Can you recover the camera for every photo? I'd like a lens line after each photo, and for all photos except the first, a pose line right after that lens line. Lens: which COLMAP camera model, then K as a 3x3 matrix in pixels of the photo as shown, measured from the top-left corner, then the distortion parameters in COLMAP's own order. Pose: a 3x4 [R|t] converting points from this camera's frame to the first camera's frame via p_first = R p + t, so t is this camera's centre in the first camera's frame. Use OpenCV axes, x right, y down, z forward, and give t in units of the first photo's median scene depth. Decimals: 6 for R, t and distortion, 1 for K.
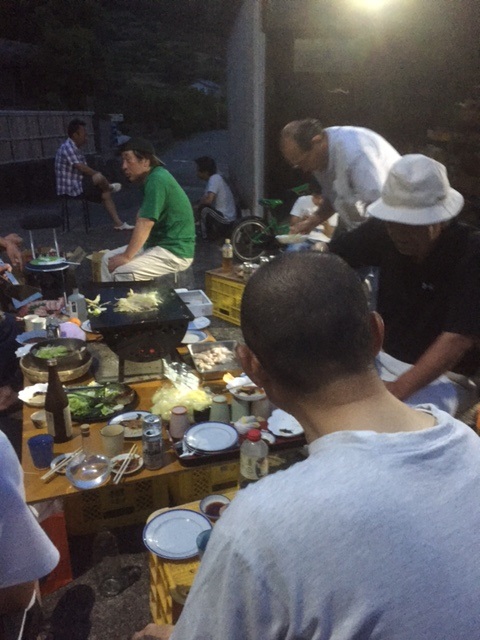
lens RADIAL K [[539.2, 0, 239.7], [0, 539.2, 319.5], [0, 0, 1]] dist [0.010643, -0.000041]
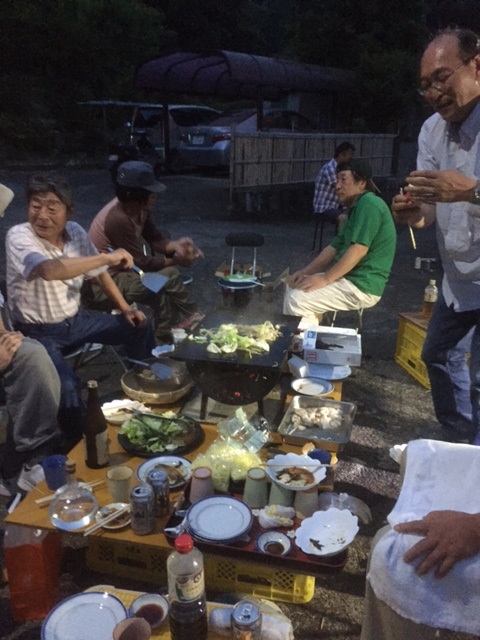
lens RADIAL K [[539.2, 0, 240.1], [0, 539.2, 320.6], [0, 0, 1]] dist [0.010643, -0.000041]
pose [[0.840697, 0.166997, -0.515112, 0.177073], [-0.183907, 0.982770, 0.018461, -0.049621], [0.509319, 0.079212, 0.856924, 0.147604]]
